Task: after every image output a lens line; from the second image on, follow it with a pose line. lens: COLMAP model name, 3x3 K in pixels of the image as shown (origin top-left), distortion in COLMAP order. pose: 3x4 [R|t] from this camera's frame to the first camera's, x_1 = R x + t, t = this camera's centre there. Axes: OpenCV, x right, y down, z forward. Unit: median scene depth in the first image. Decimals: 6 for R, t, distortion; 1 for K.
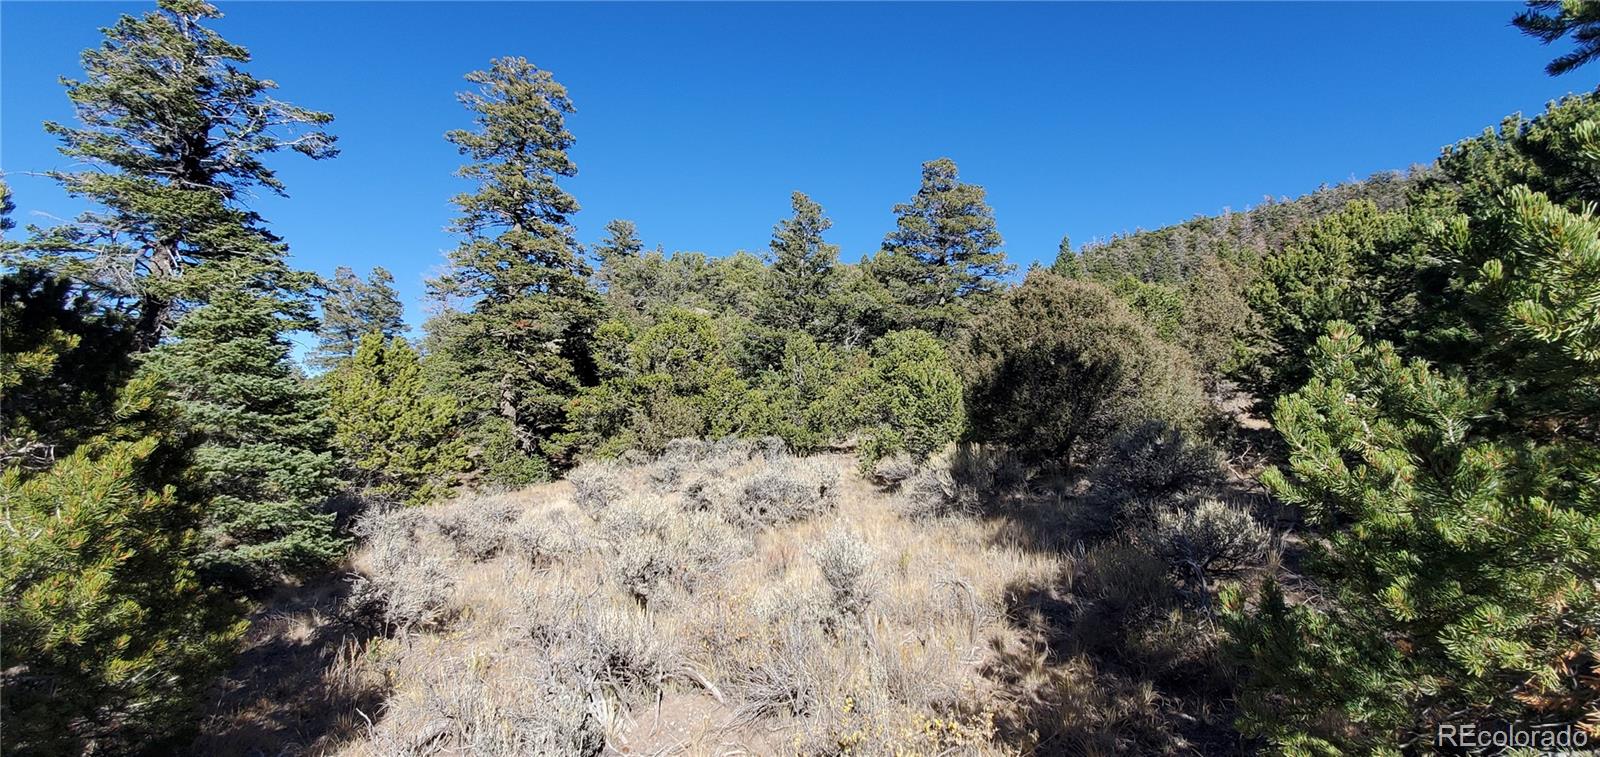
lens RADIAL K [[709.1, 0, 797.6], [0, 709.1, 380.8], [0, 0, 1]] dist [0.003419, 0.004479]
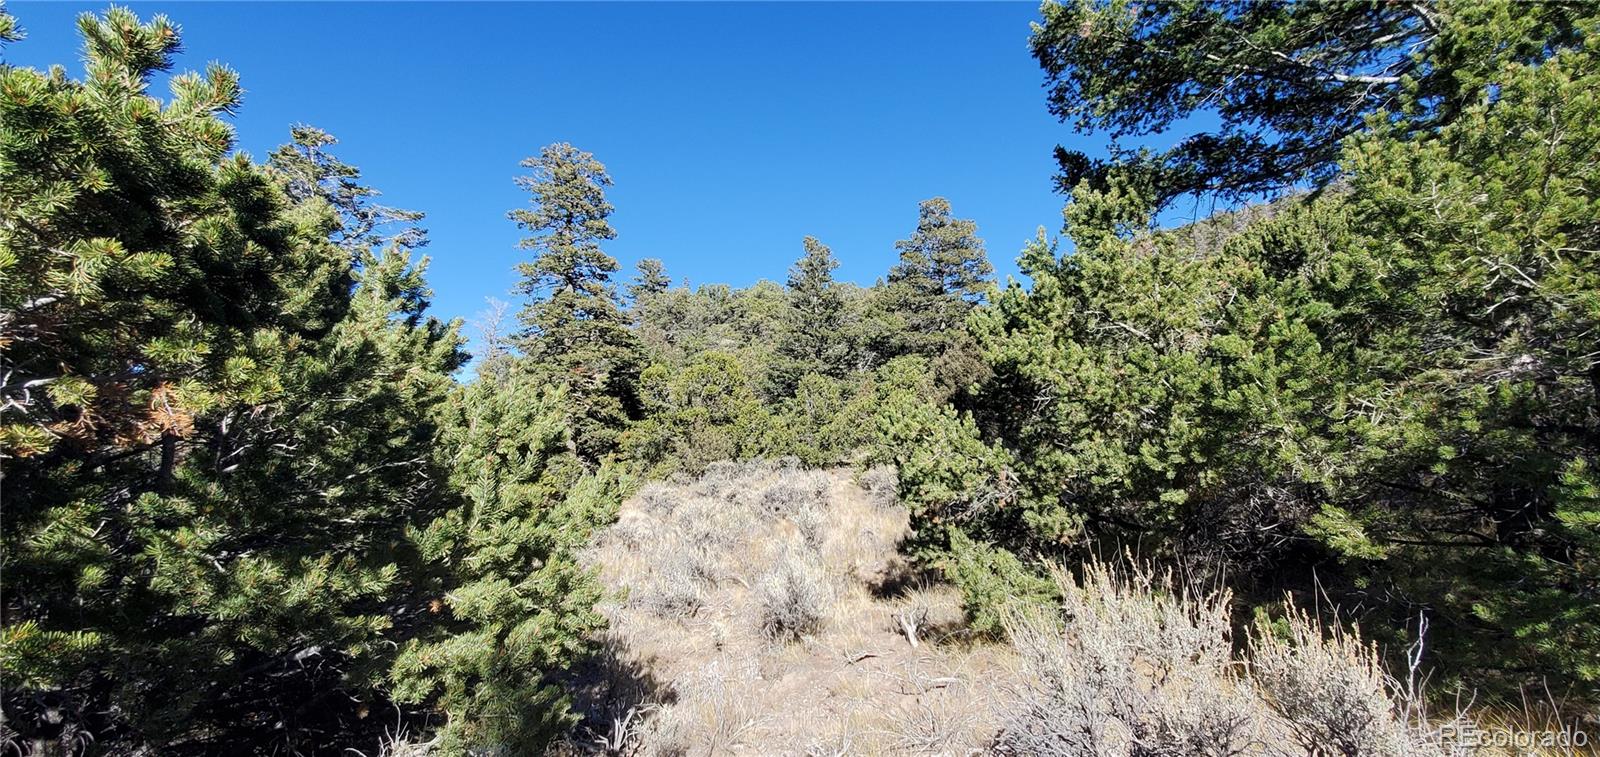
lens RADIAL K [[709.1, 0, 805.6], [0, 709.1, 374.0], [0, 0, 1]] dist [0.003419, 0.004479]
pose [[0.998171, -0.053121, -0.028847, 0.021387], [0.052165, 0.998095, -0.032937, -0.014746], [0.030542, 0.031372, 0.999041, -0.154591]]
